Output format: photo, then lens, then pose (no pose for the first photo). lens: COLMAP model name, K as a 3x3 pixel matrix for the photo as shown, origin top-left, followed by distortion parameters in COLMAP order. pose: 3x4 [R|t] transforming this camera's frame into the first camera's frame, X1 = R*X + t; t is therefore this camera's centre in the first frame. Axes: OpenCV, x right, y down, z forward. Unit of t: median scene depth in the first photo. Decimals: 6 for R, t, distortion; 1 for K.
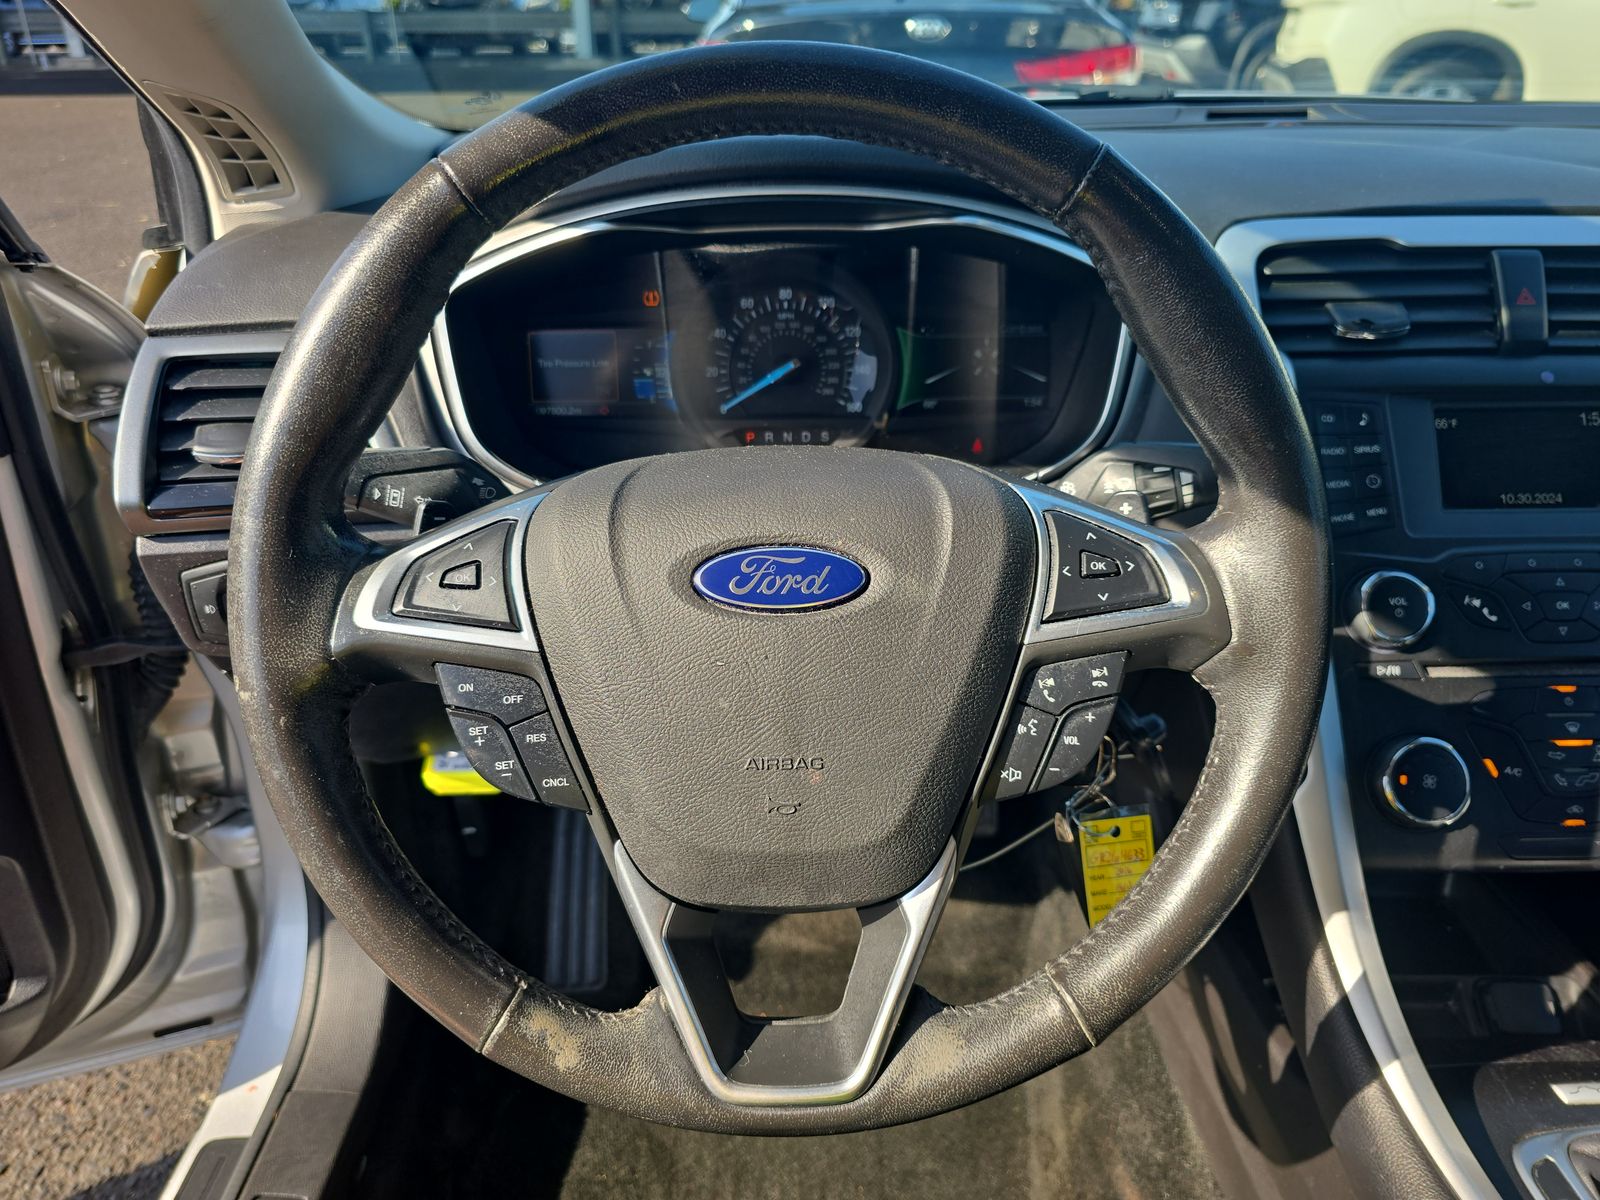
lens RADIAL K [[1114.5, 0, 792.6], [0, 1114.5, 597.3], [0, 0, 1]] dist [0.067995, -0.062625]
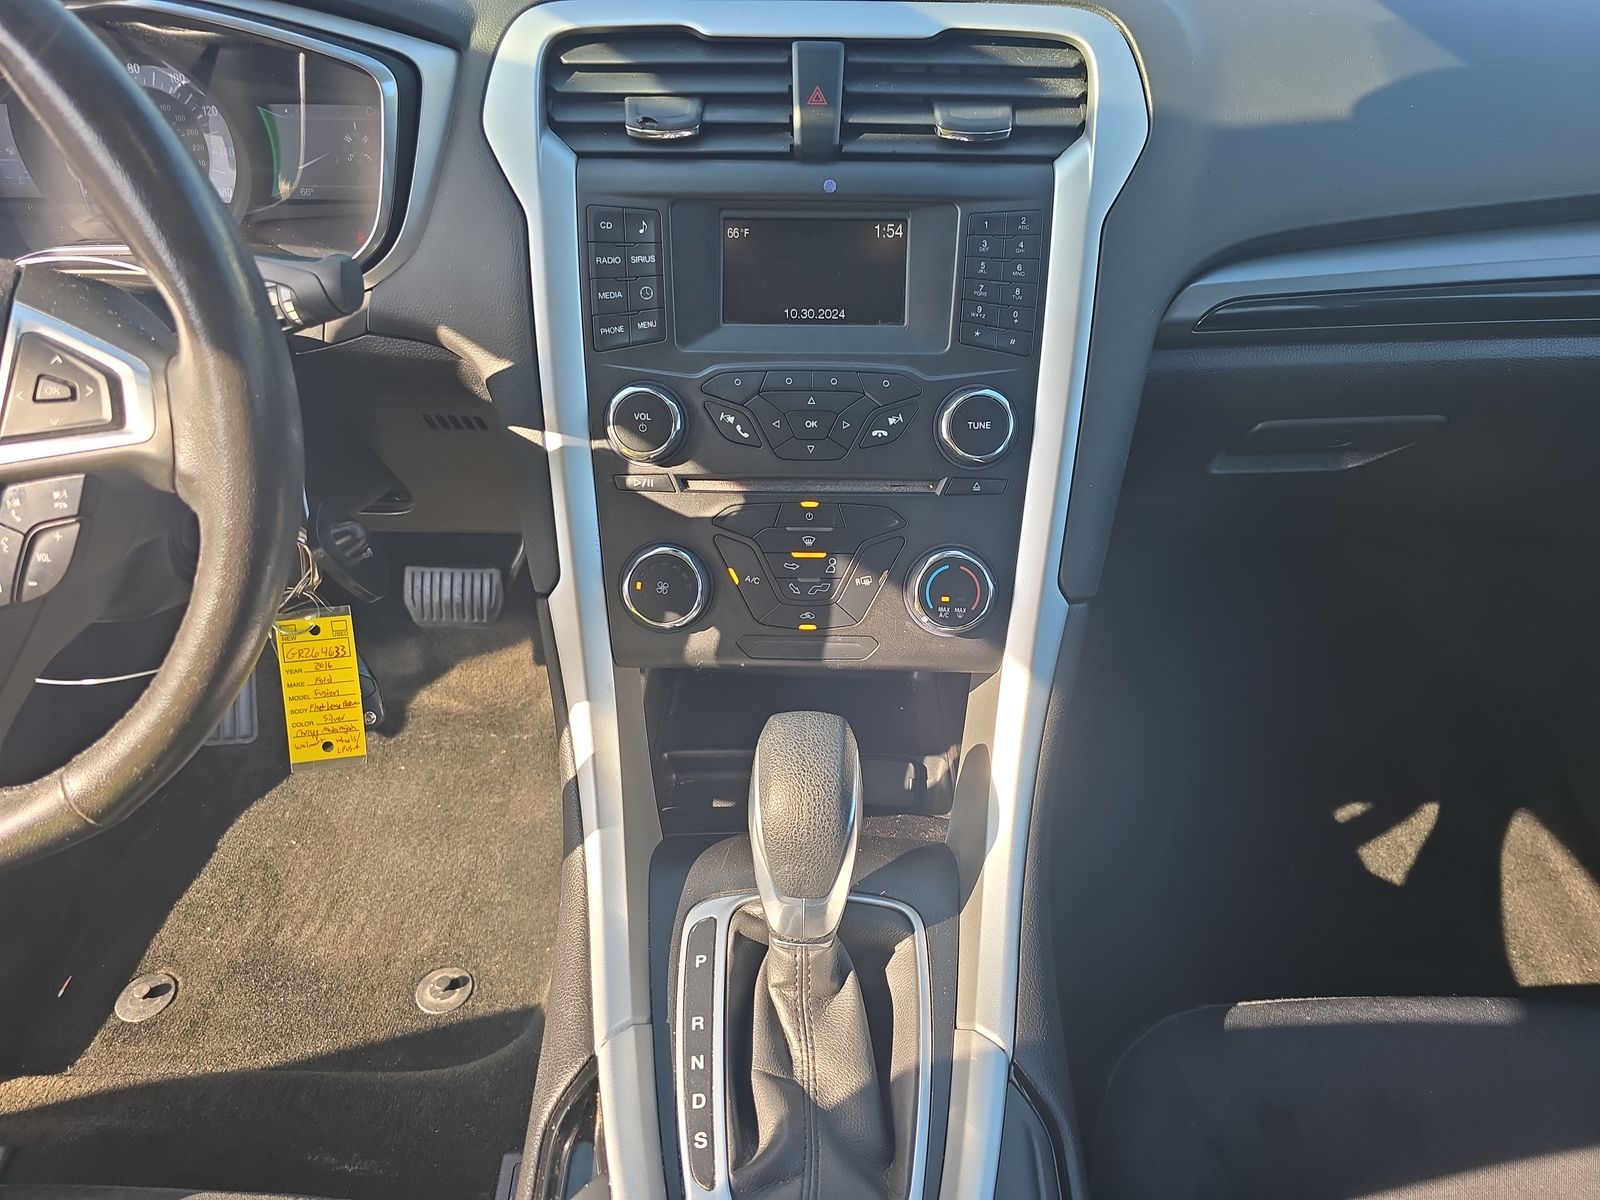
lens RADIAL K [[1114.5, 0, 792.6], [0, 1114.5, 597.3], [0, 0, 1]] dist [0.067995, -0.062625]
pose [[0.999381, 0.027085, -0.022443, 0.688412], [-0.021573, 0.975909, 0.217109, -0.059137], [0.027783, -0.216490, 0.975889, -0.029202]]
